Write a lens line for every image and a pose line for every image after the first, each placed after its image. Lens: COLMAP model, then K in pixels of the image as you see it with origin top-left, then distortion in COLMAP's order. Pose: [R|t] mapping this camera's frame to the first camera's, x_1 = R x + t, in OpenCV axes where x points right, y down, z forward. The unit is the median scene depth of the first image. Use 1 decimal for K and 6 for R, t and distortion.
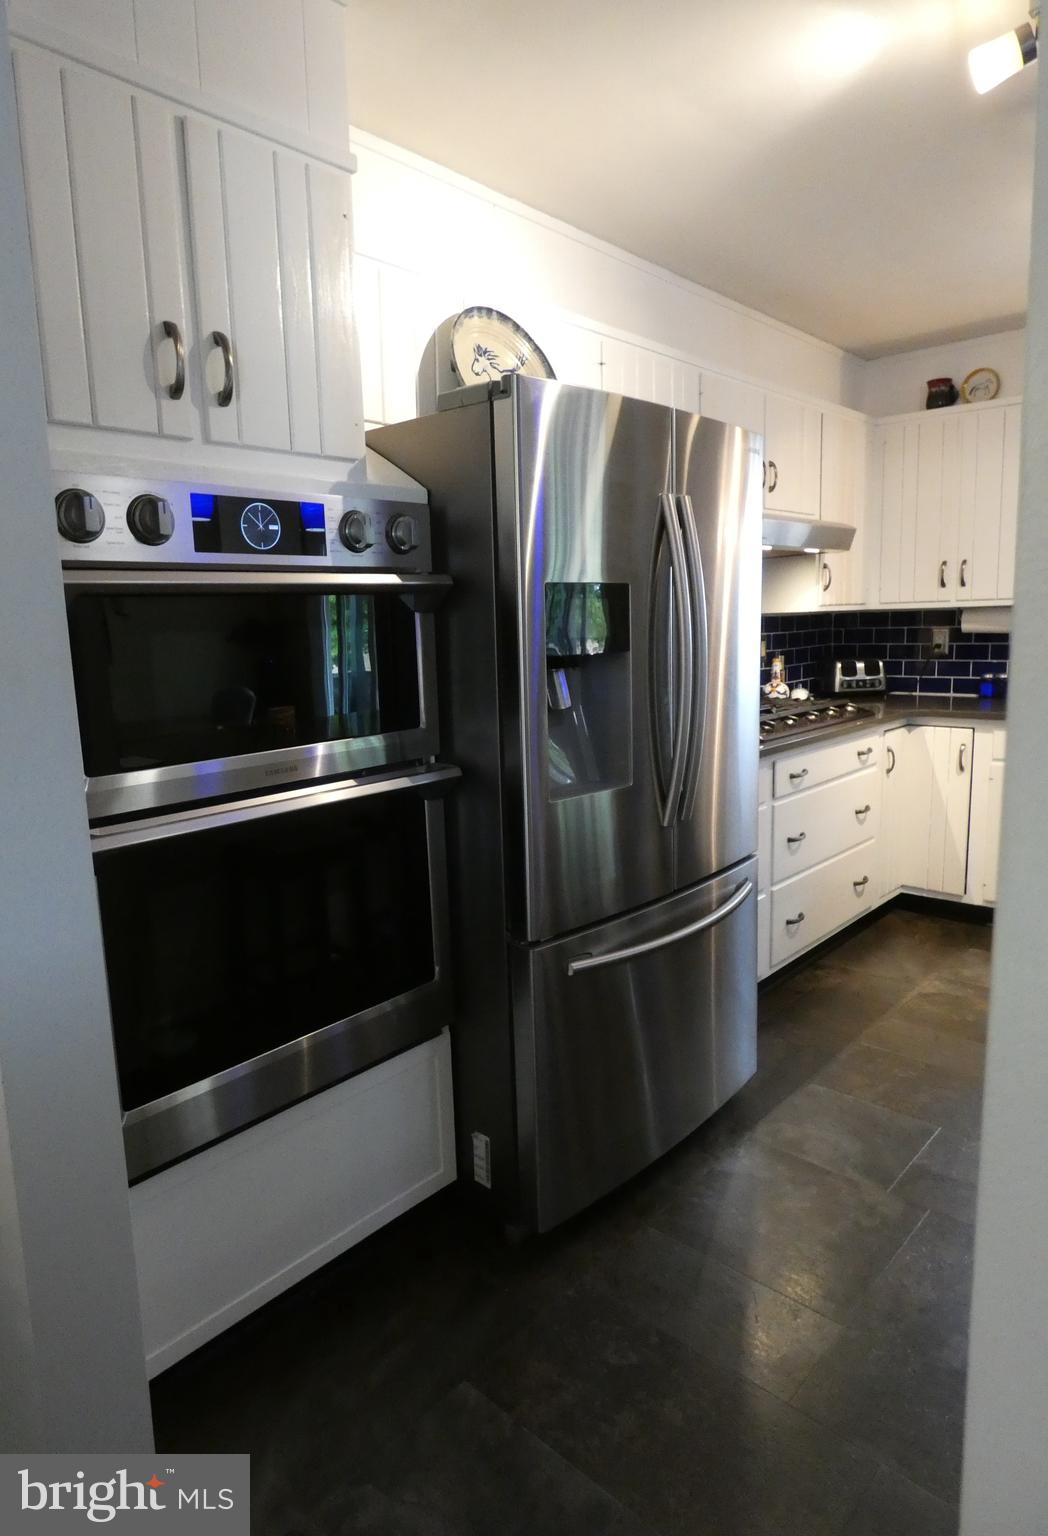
lens RADIAL K [[947.5, 0, 510.9], [0, 947.5, 757.3], [0, 0, 1]] dist [-0.008927, -0.000724]
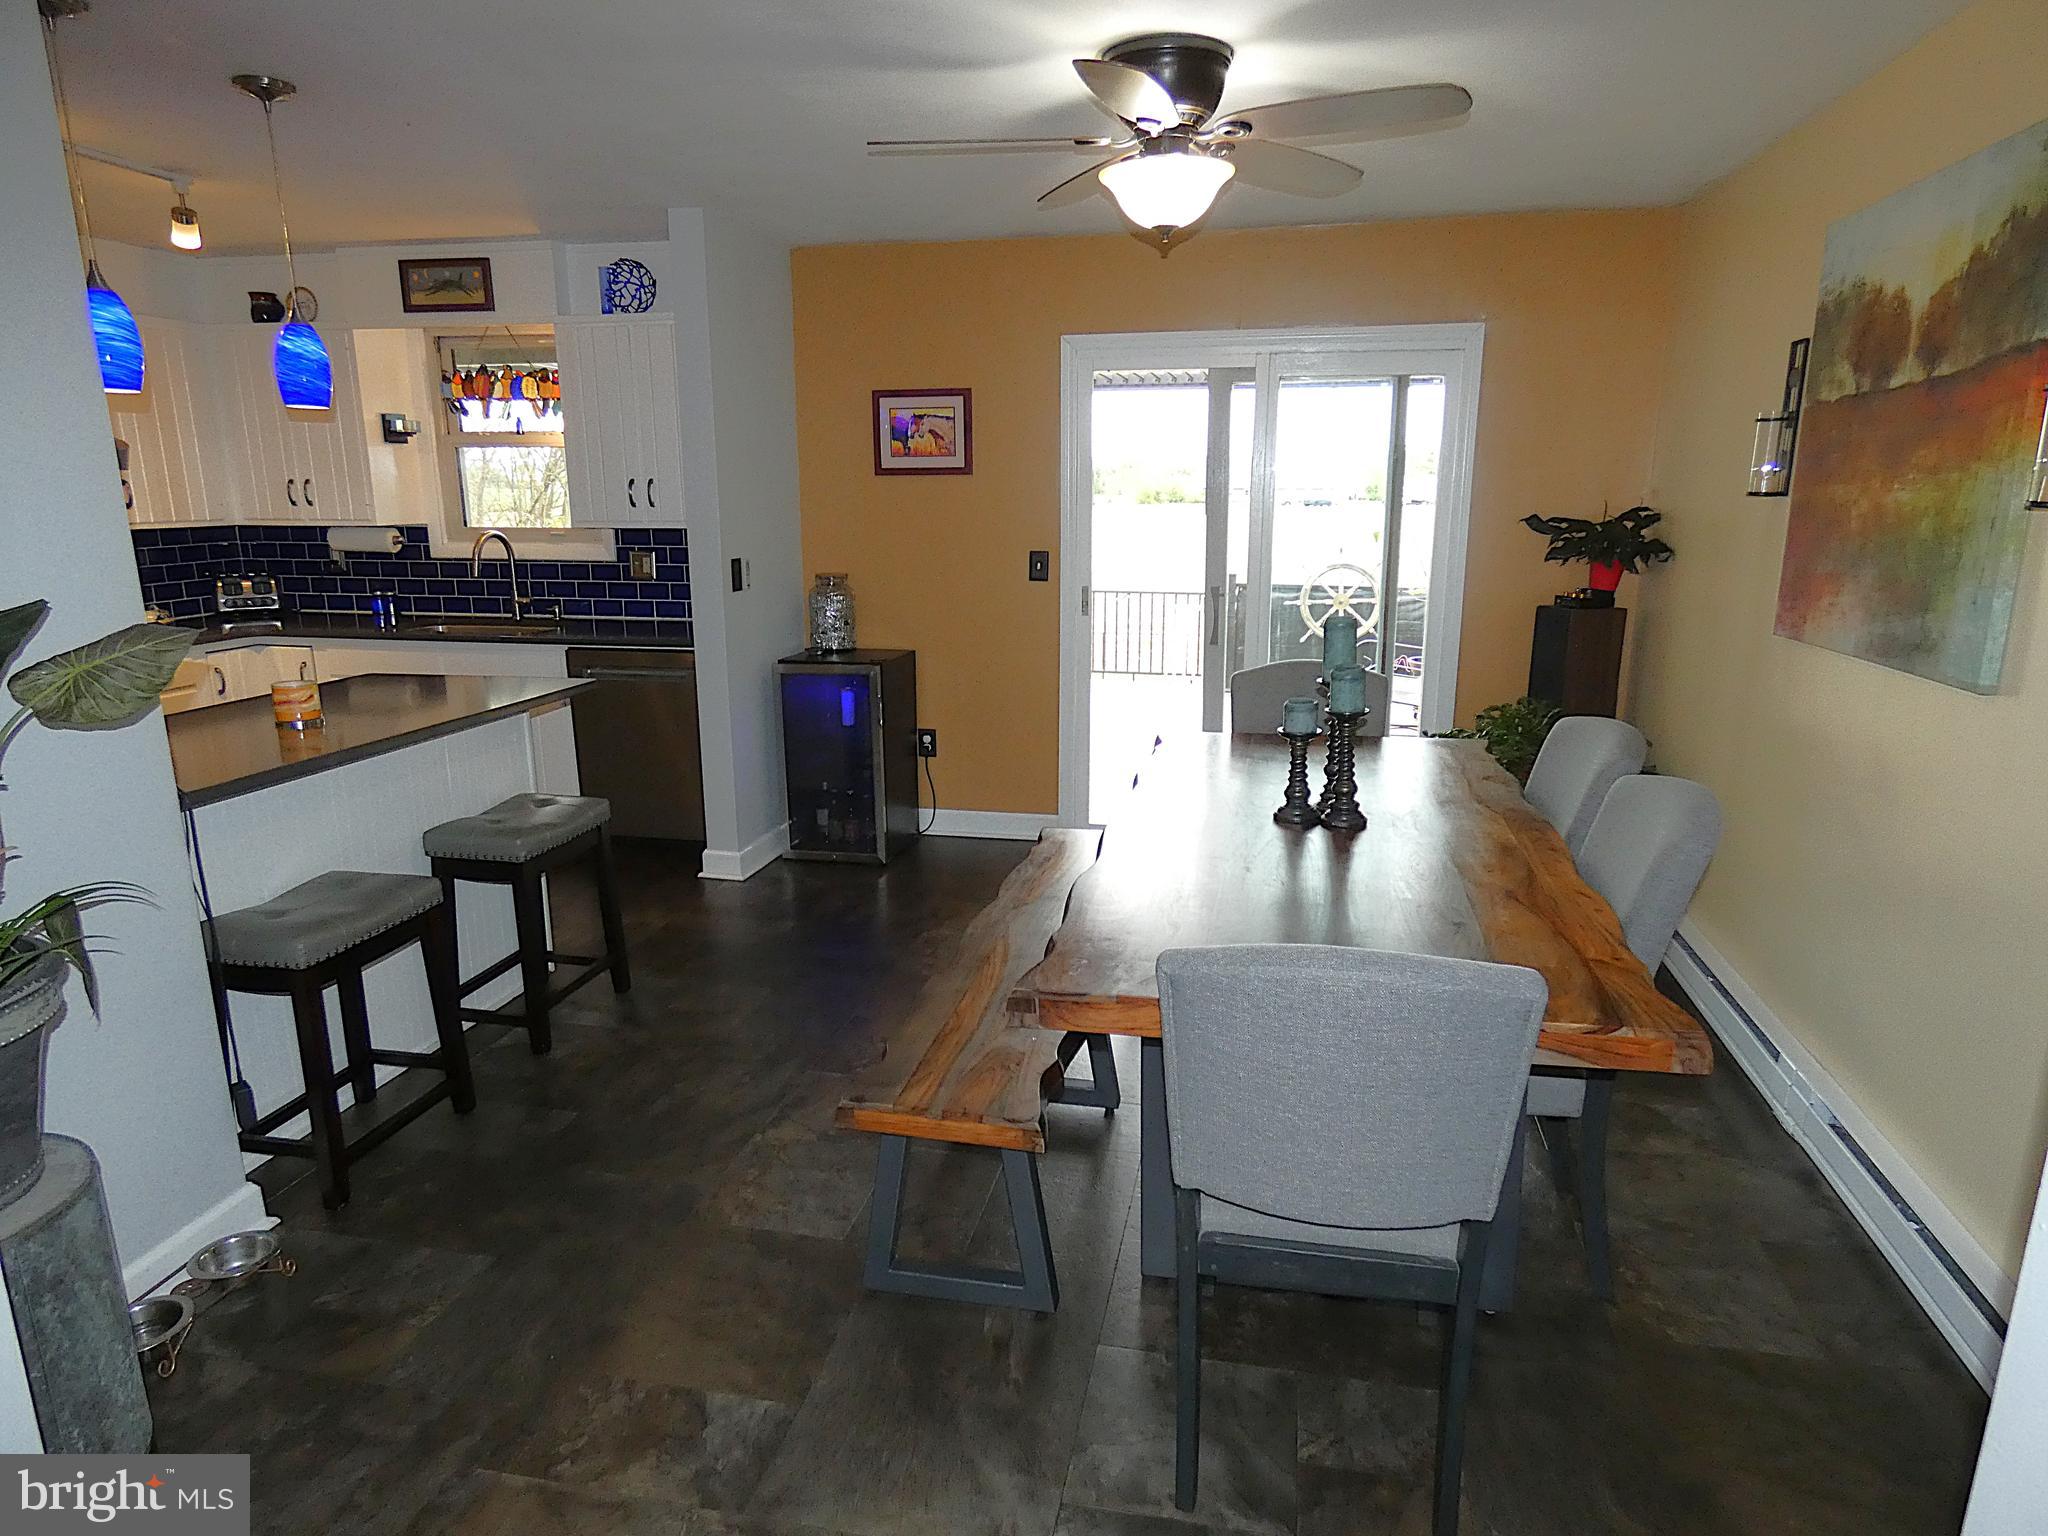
lens RADIAL K [[1235.4, 0, 1057.7], [0, 1235.4, 778.5], [0, 0, 1]] dist [-0.004983, -0.003813]
pose [[0.855429, -0.092578, 0.509579, 0.458519], [0.049670, 0.994024, 0.097210, 0.021210], [-0.515533, -0.057845, 0.854915, -0.553777]]
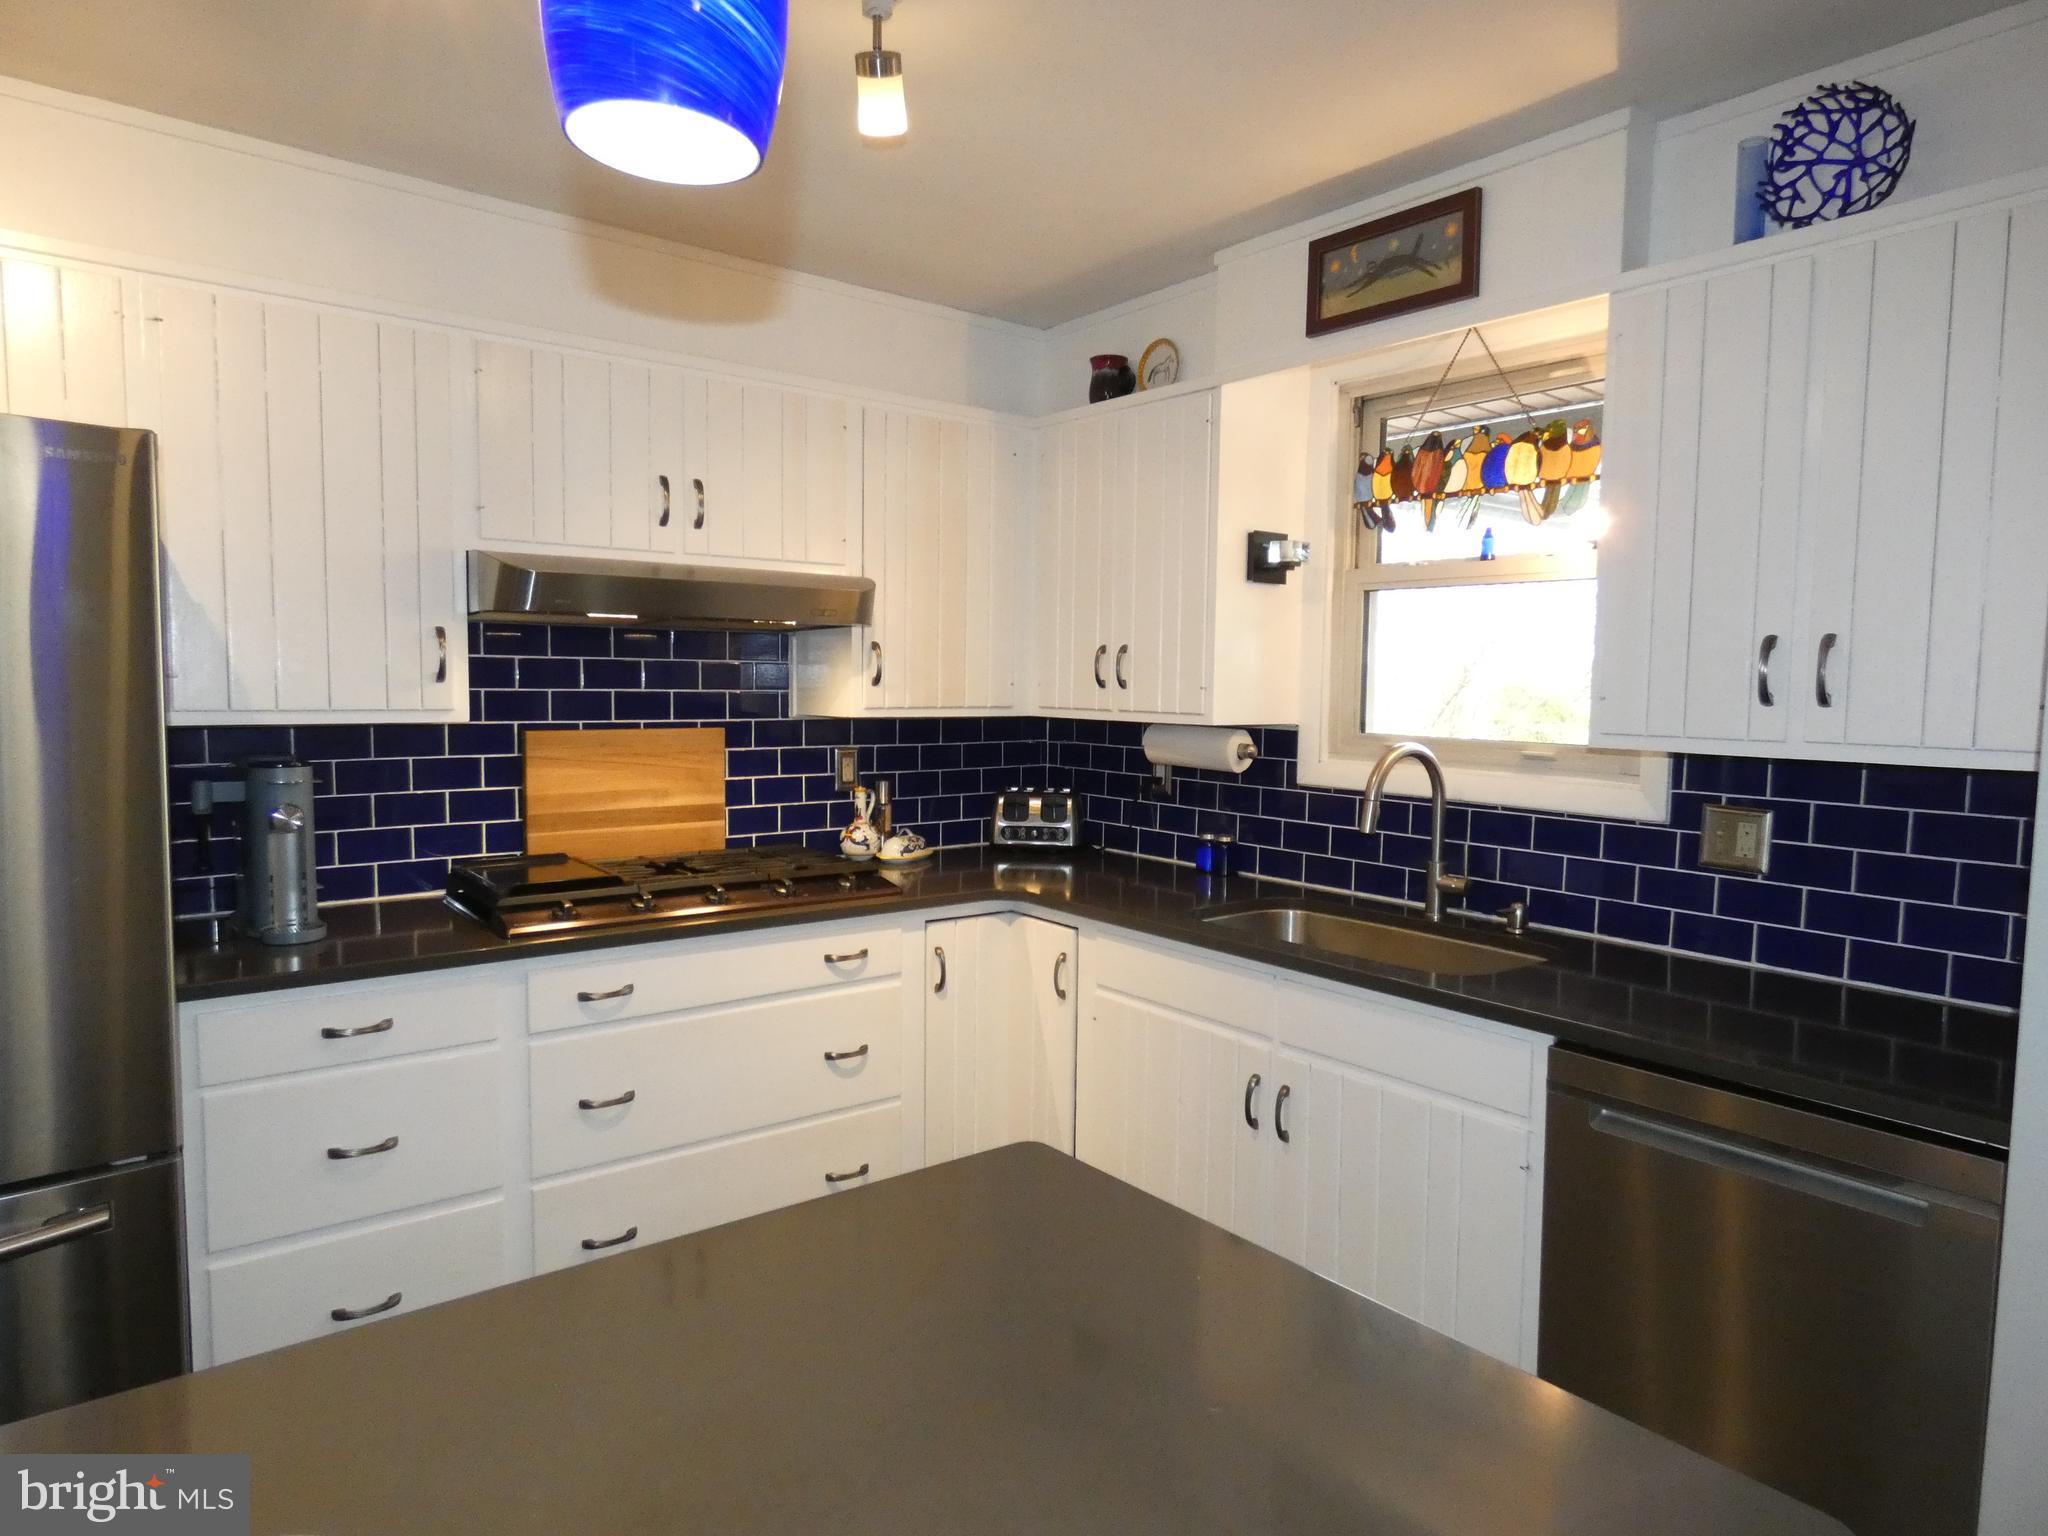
lens RADIAL K [[1235.4, 0, 1022.0], [0, 1235.4, 761.8], [0, 0, 1]] dist [-0.004983, -0.003813]
pose [[0.984273, 0.055757, -0.167626, 0.543657], [-0.068330, 0.995190, -0.070194, -0.073202], [0.162906, 0.080544, 0.983348, 0.210967]]
